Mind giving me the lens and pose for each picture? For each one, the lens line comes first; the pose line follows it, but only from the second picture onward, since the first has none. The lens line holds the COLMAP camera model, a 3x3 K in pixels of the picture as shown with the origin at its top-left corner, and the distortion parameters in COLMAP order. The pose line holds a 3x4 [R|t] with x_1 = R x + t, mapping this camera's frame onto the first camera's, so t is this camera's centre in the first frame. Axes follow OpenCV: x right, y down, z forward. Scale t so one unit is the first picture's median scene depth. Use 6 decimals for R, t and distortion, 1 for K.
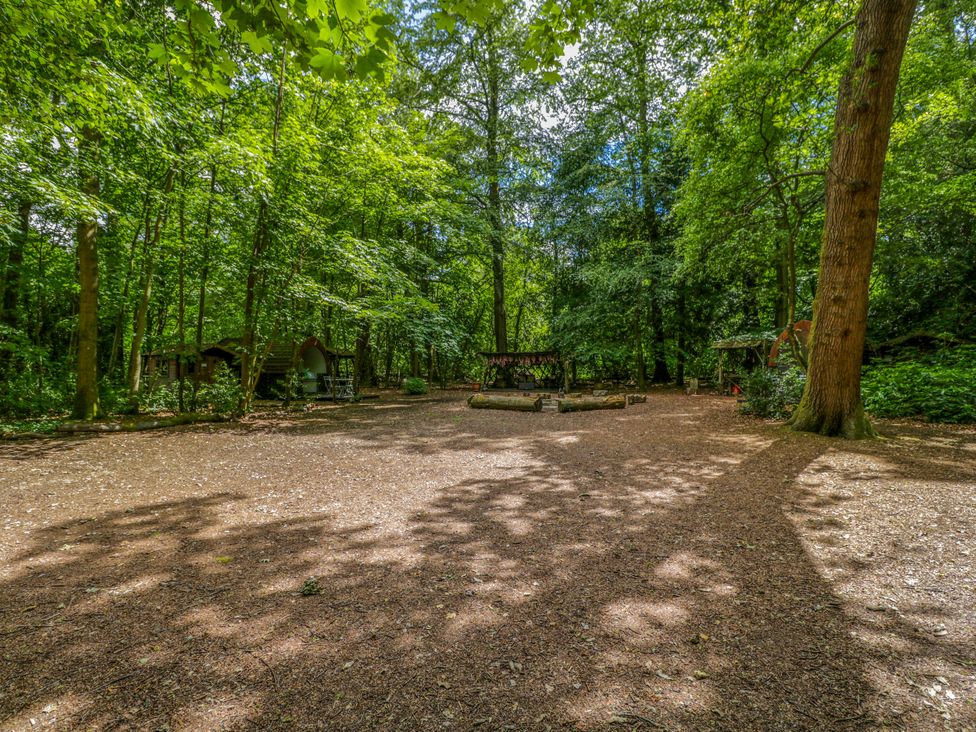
lens RADIAL K [[533.2, 0, 488.0], [0, 533.2, 366.0], [0, 0, 1]] dist [-0.001999, 0.000031]
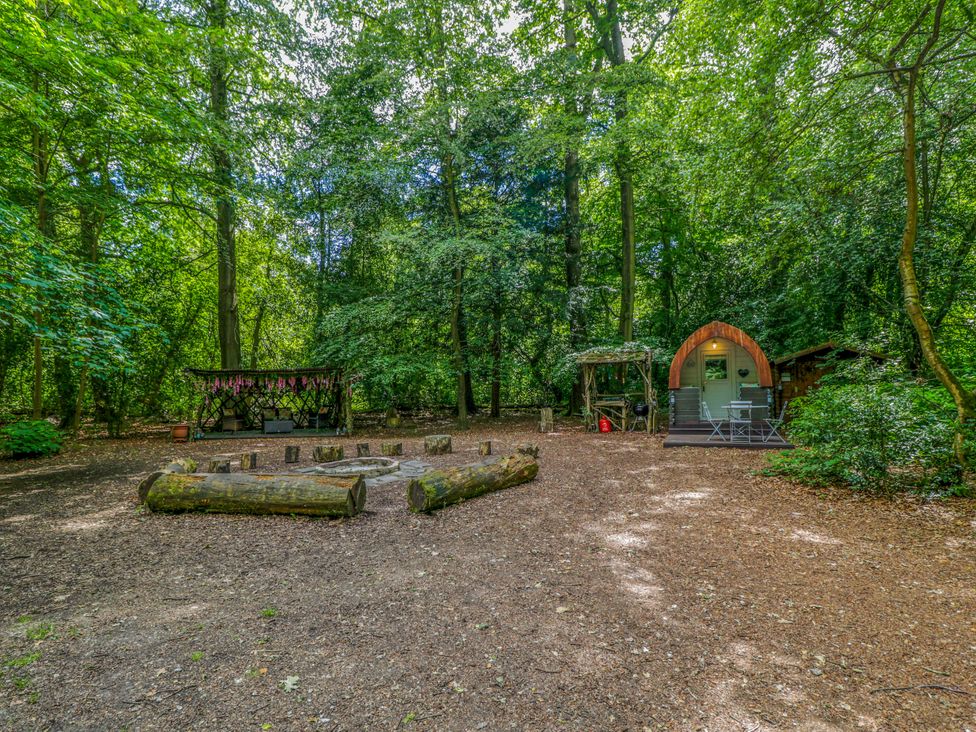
lens RADIAL K [[533.2, 0, 488.0], [0, 533.2, 366.0], [0, 0, 1]] dist [-0.001999, 0.000031]
pose [[0.884832, 0.010241, 0.465798, 0.001159], [0.013096, 0.998817, -0.046837, 0.000844], [-0.465727, 0.047543, 0.883651, 0.325295]]
